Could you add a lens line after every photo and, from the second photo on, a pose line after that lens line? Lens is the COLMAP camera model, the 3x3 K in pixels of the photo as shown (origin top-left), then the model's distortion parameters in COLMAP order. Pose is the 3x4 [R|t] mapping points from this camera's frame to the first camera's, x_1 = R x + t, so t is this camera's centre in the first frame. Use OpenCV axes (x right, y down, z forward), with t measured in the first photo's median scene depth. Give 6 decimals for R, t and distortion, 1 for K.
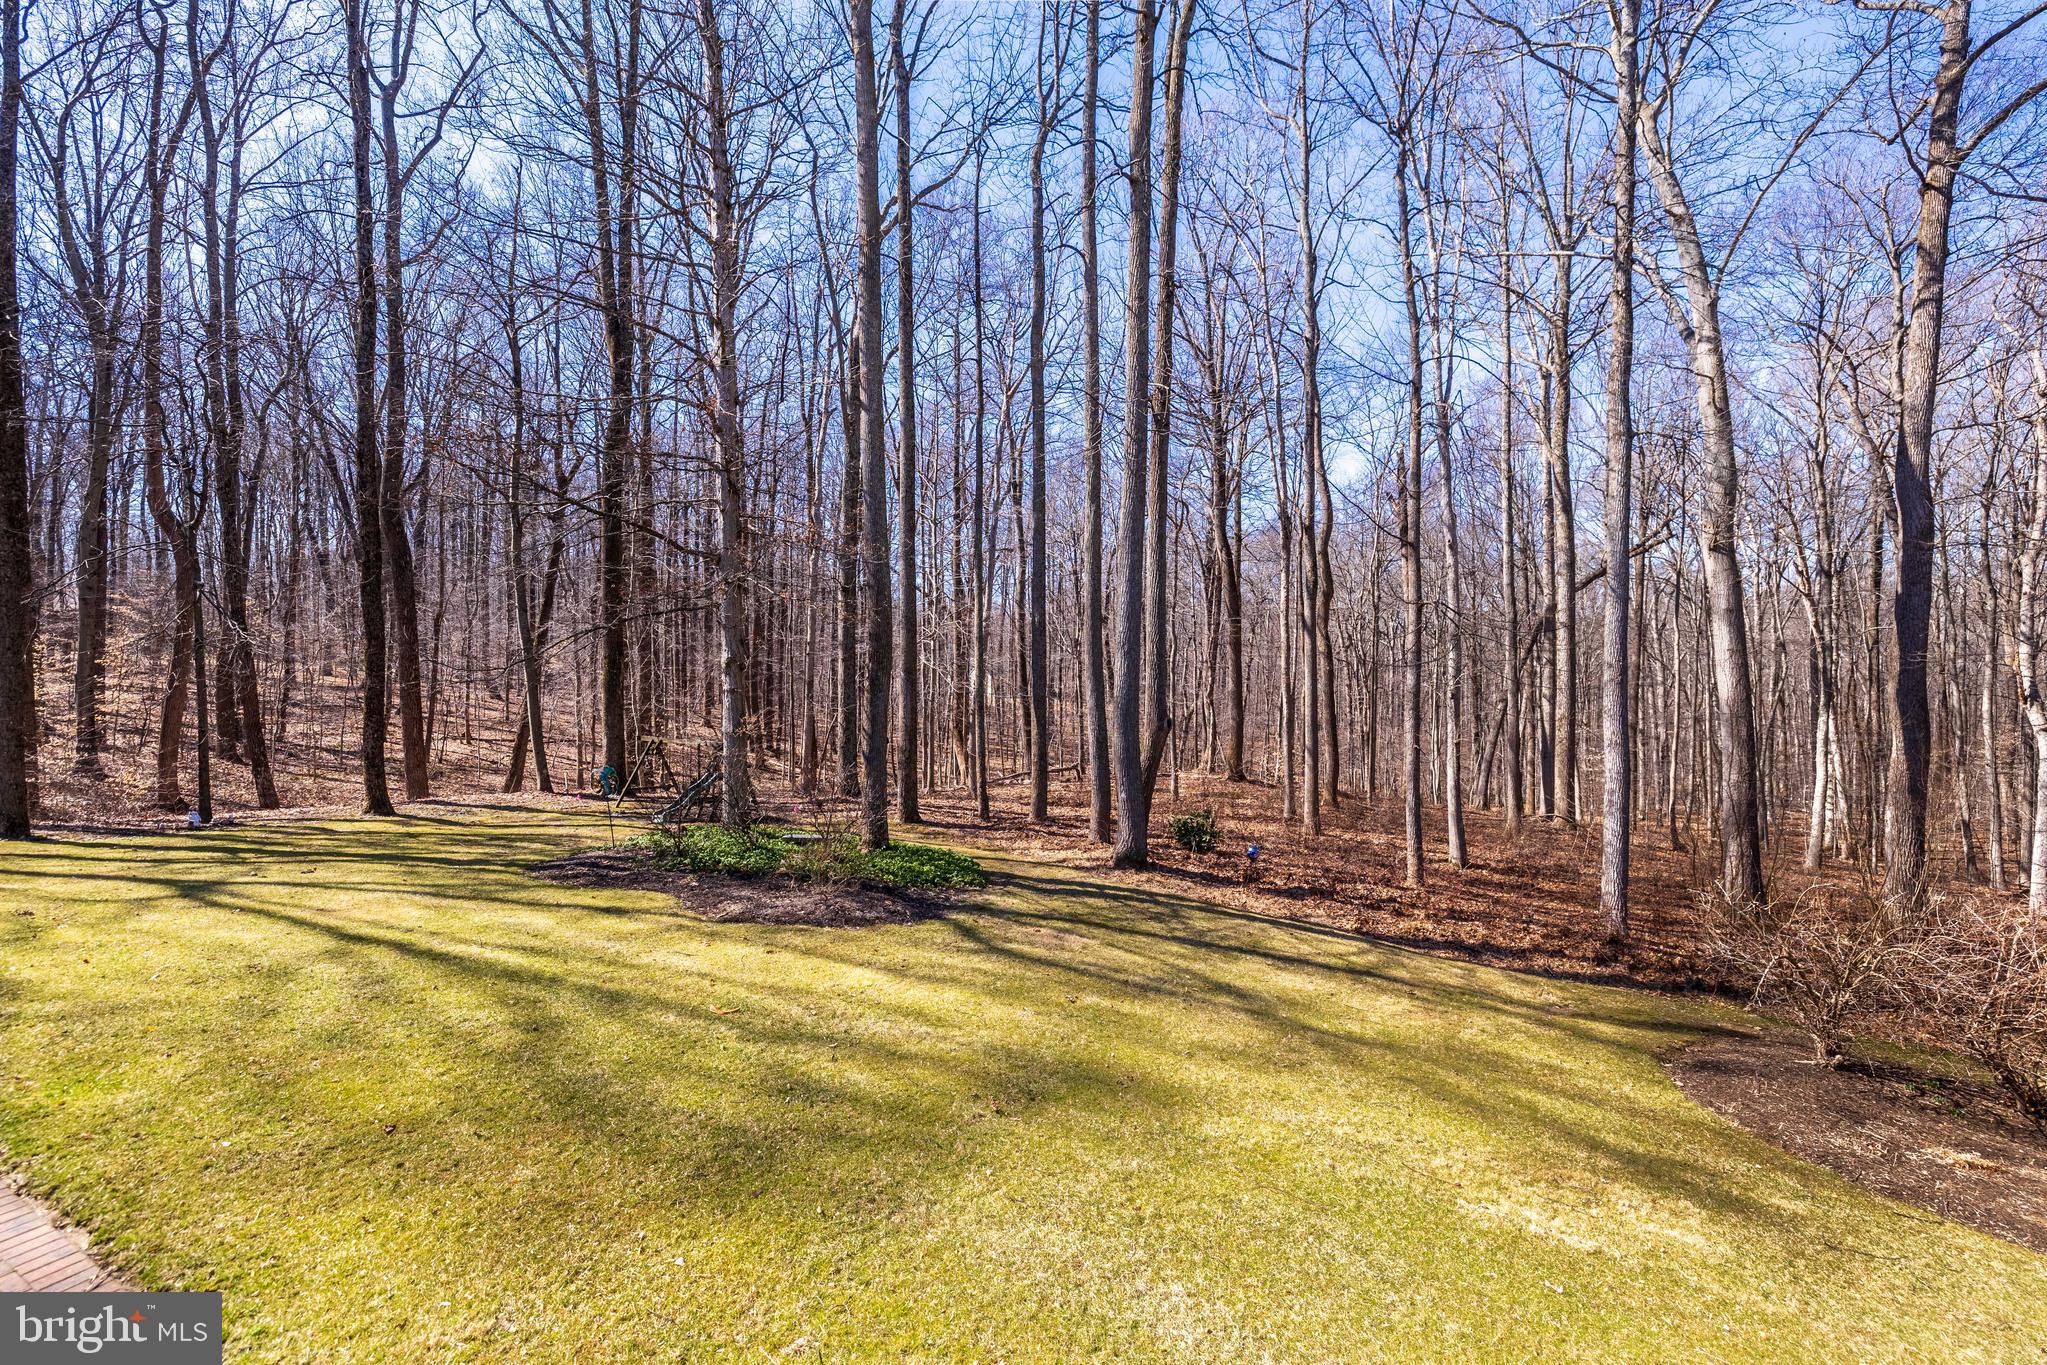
lens RADIAL K [[857.2, 0, 1013.2], [0, 857.2, 667.2], [0, 0, 1]] dist [0.000195, 0.000524]
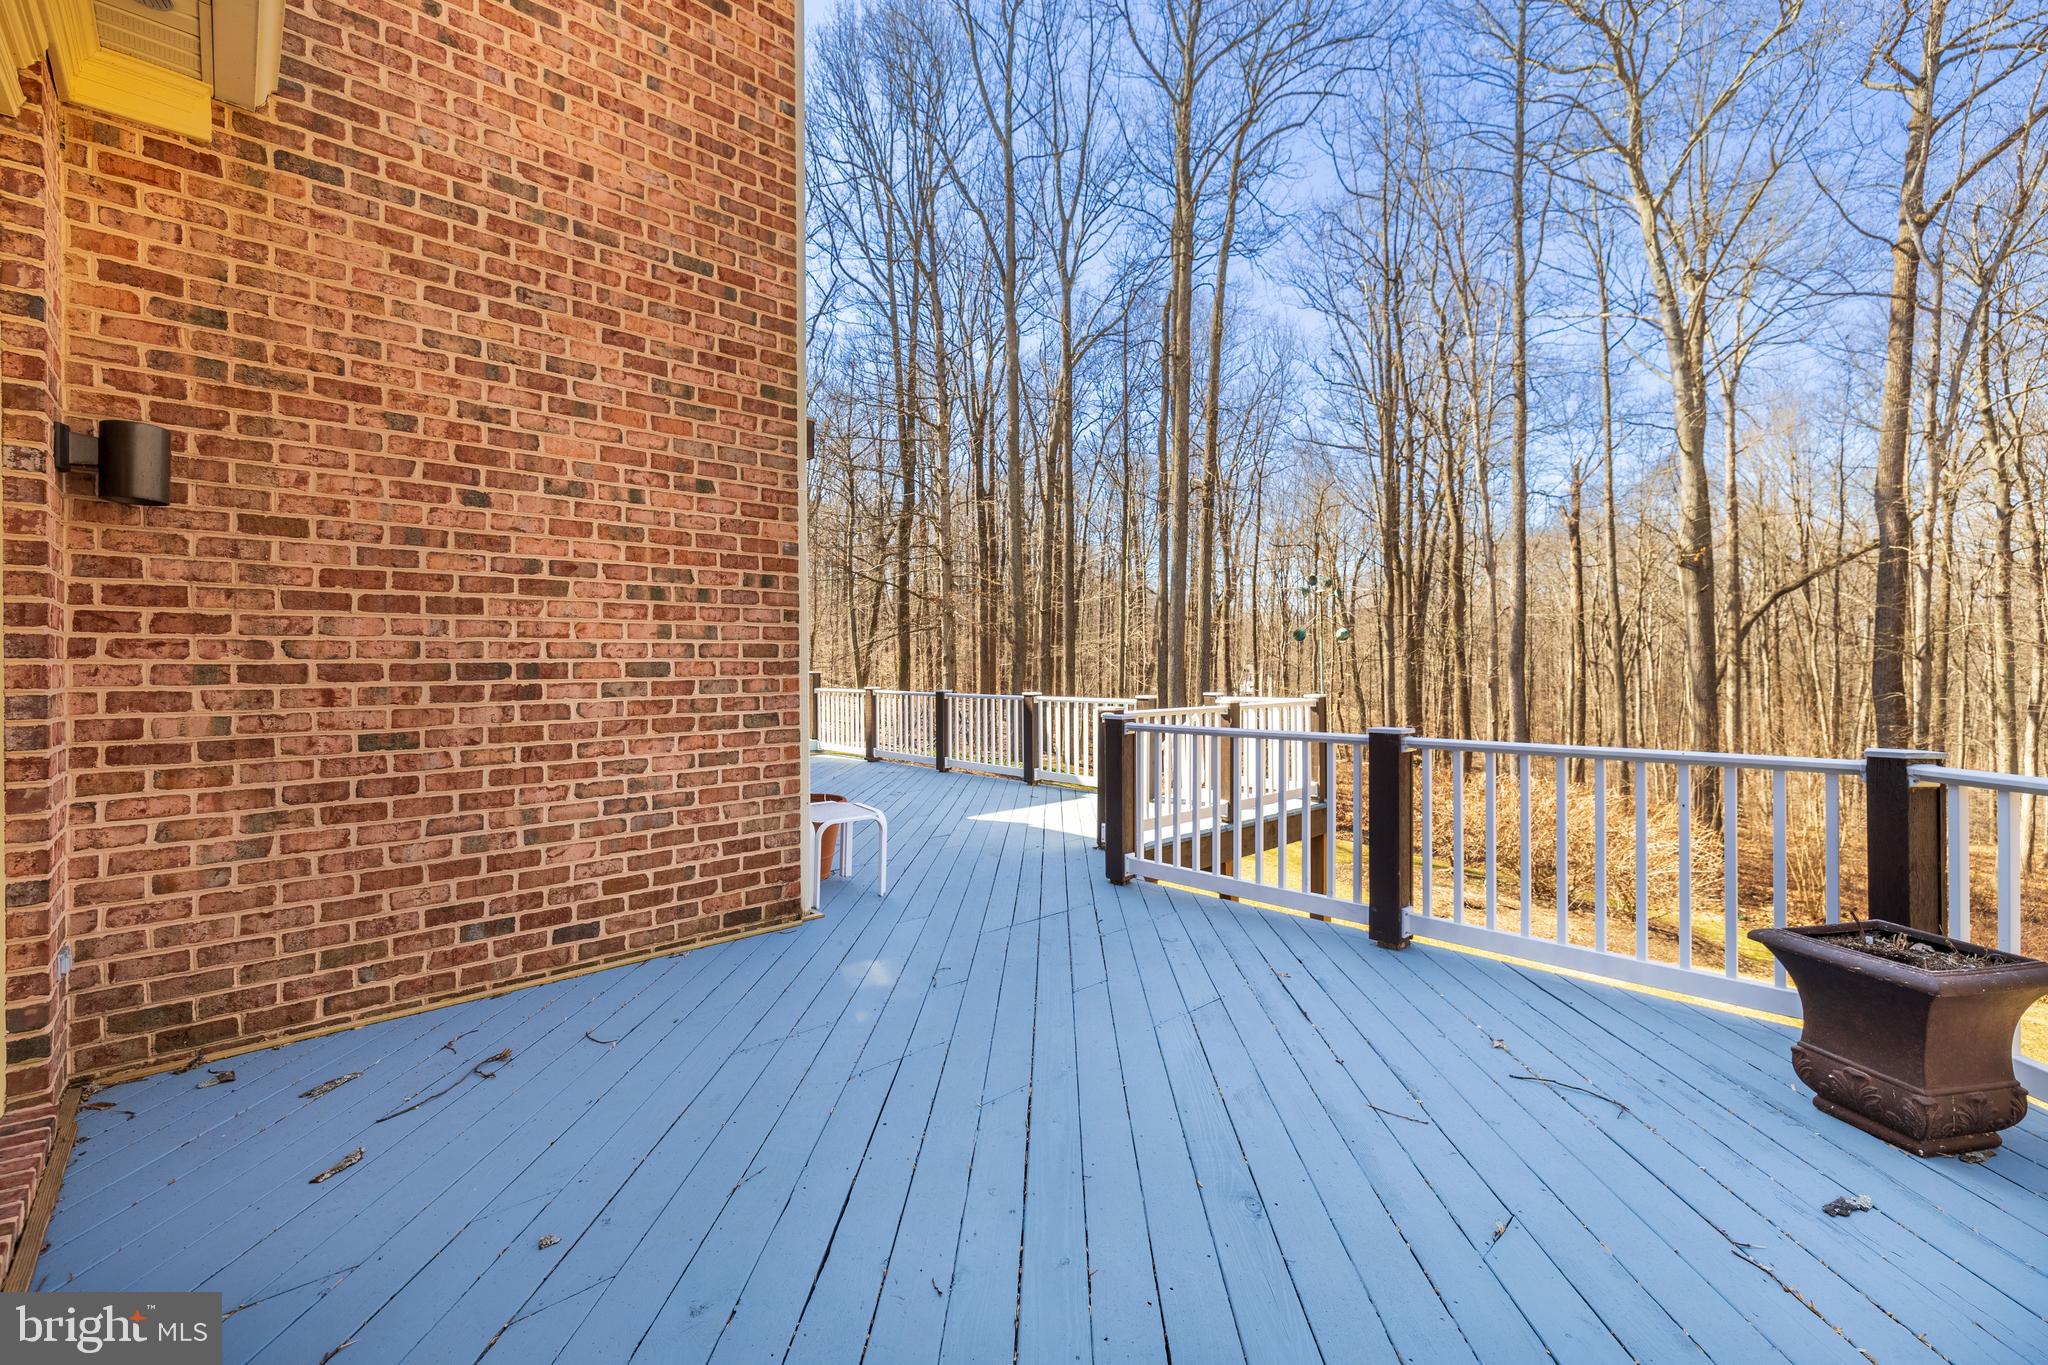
lens RADIAL K [[857.7, 0, 1016.4], [0, 857.7, 662.2], [0, 0, 1]] dist [0.000195, 0.000524]
pose [[0.935205, -0.003719, -0.354088, 0.400428], [-0.002340, 0.999858, -0.016683, 0.027854], [0.354100, 0.016430, 0.935063, -0.564024]]
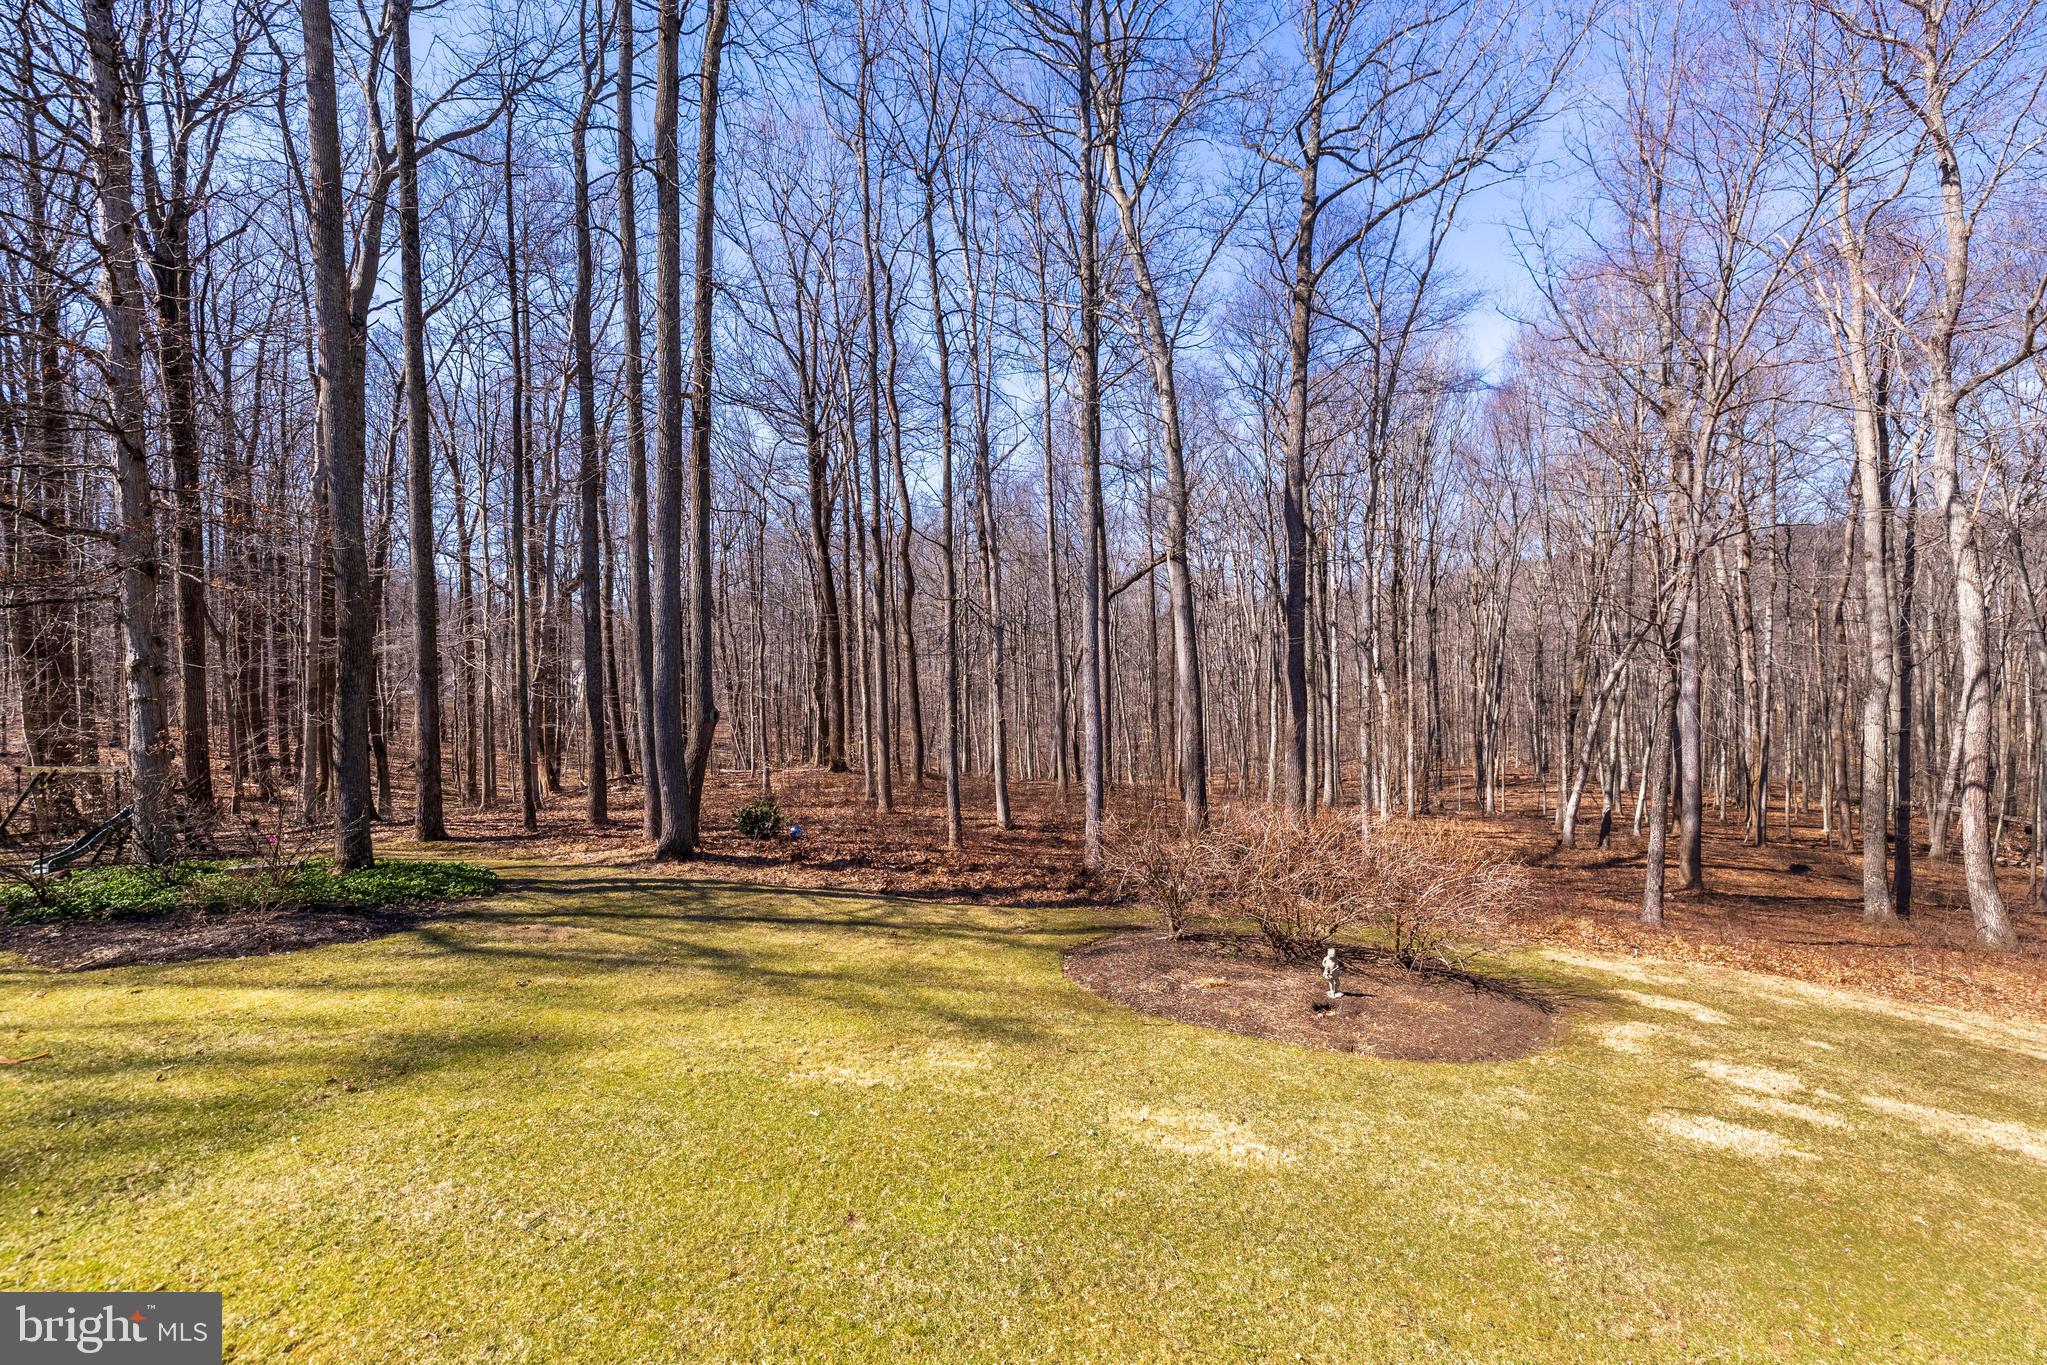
lens RADIAL K [[857.2, 0, 1012.9], [0, 857.2, 667.1], [0, 0, 1]] dist [0.000195, 0.000524]
pose [[0.917793, -0.026156, 0.396196, 0.104038], [0.025927, 0.999646, 0.005934, 0.011421], [-0.396211, 0.004826, 0.918147, -0.081785]]
